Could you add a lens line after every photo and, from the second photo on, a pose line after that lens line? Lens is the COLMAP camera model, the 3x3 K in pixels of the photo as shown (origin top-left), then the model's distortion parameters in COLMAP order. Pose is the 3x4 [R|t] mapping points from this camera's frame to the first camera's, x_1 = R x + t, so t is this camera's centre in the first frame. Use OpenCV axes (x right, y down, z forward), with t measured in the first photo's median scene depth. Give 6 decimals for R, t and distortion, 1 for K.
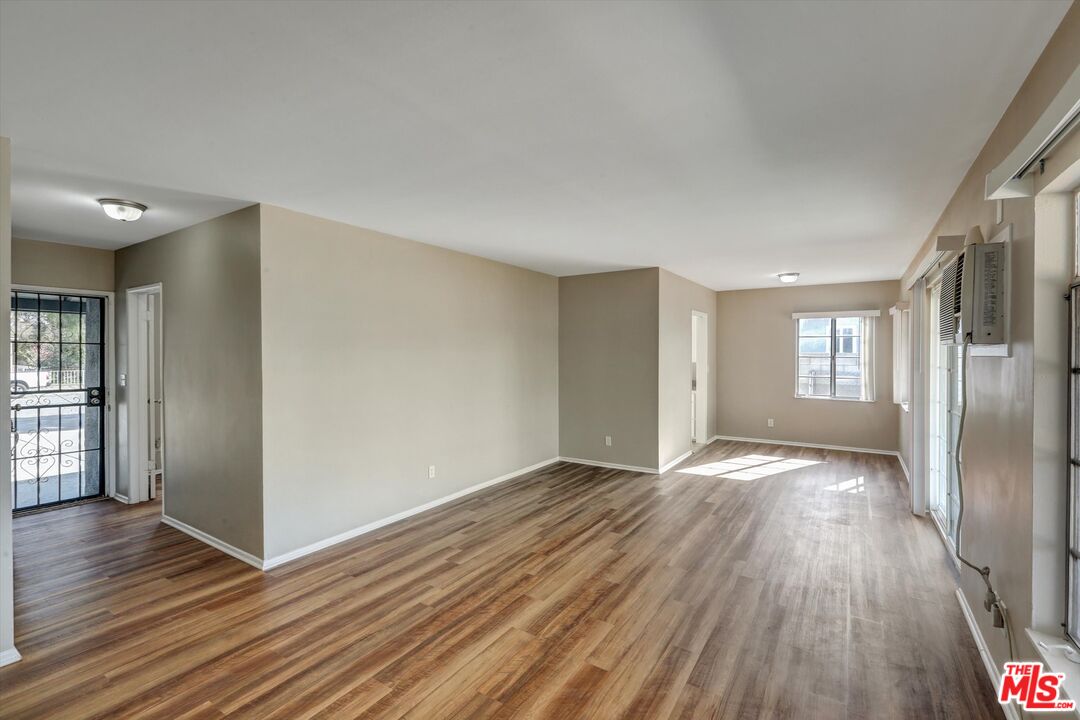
lens RADIAL K [[483.1, 0, 537.7], [0, 483.1, 357.1], [0, 0, 1]] dist [-0.000657, 0.001854]
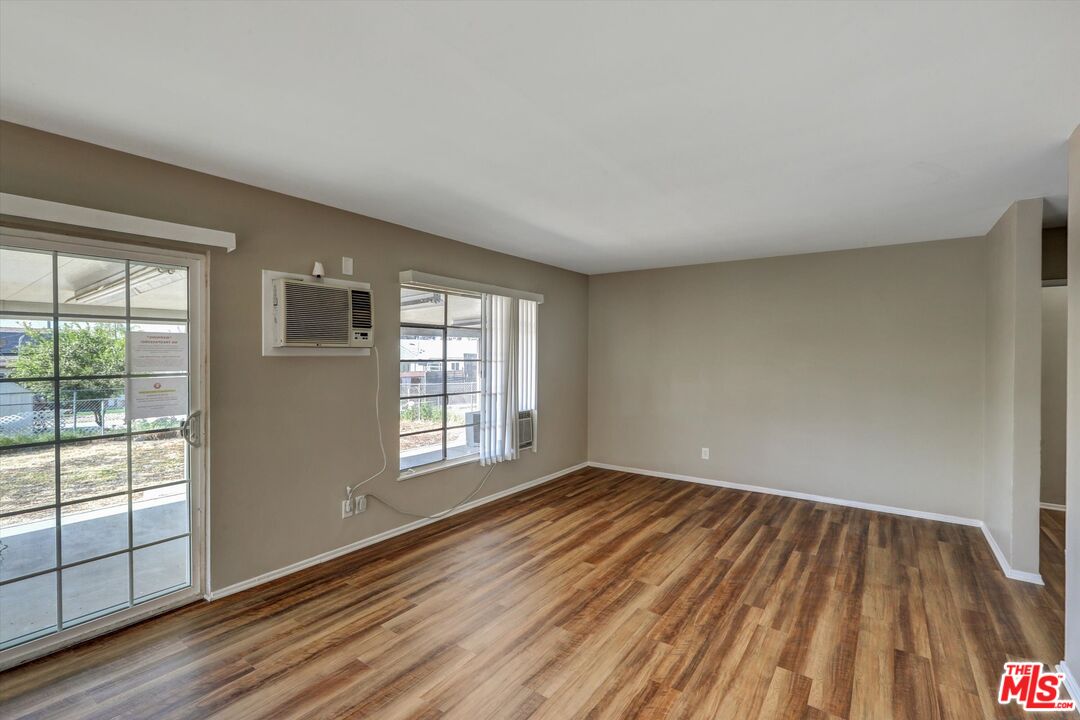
lens RADIAL K [[483.1, 0, 537.7], [0, 483.1, 357.1], [0, 0, 1]] dist [-0.000657, 0.001854]
pose [[-0.998813, -0.003586, 0.048572, 0.159002], [-0.002903, 0.999896, 0.014116, -0.016711], [-0.048618, 0.013959, -0.998720, 1.852823]]
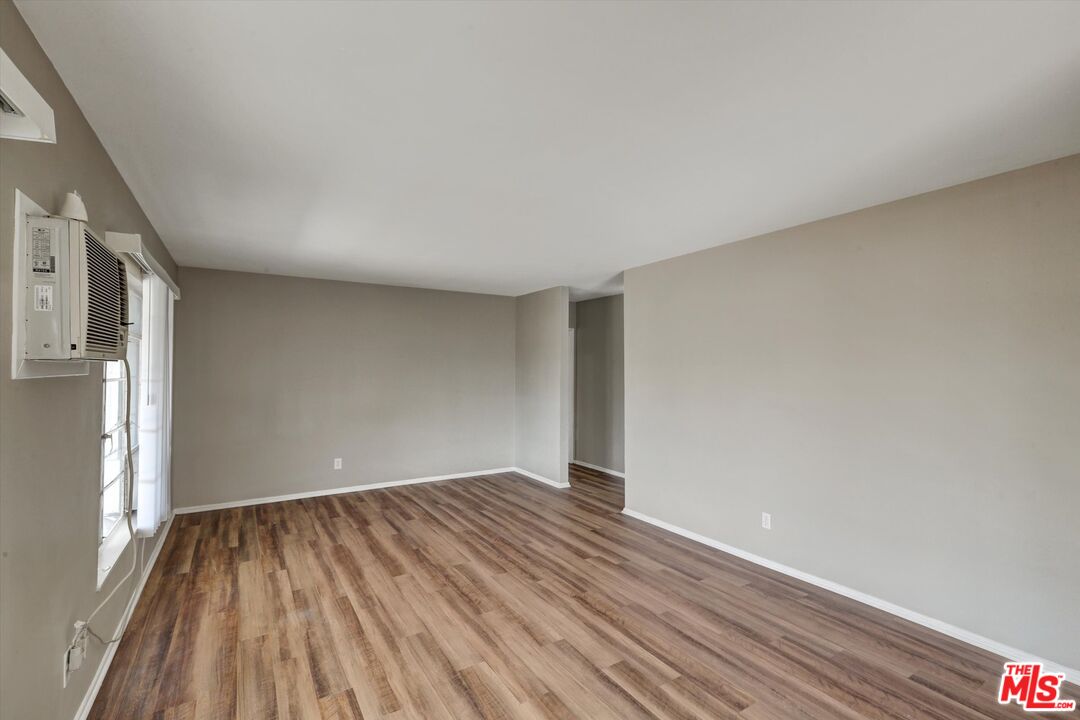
lens RADIAL K [[483.1, 0, 537.7], [0, 483.1, 357.1], [0, 0, 1]] dist [-0.000657, 0.001854]
pose [[-0.428734, -0.020271, -0.903203, 0.980007], [-0.007696, 0.999794, -0.018785, -0.014009], [0.903398, -0.001102, -0.428801, 1.510877]]
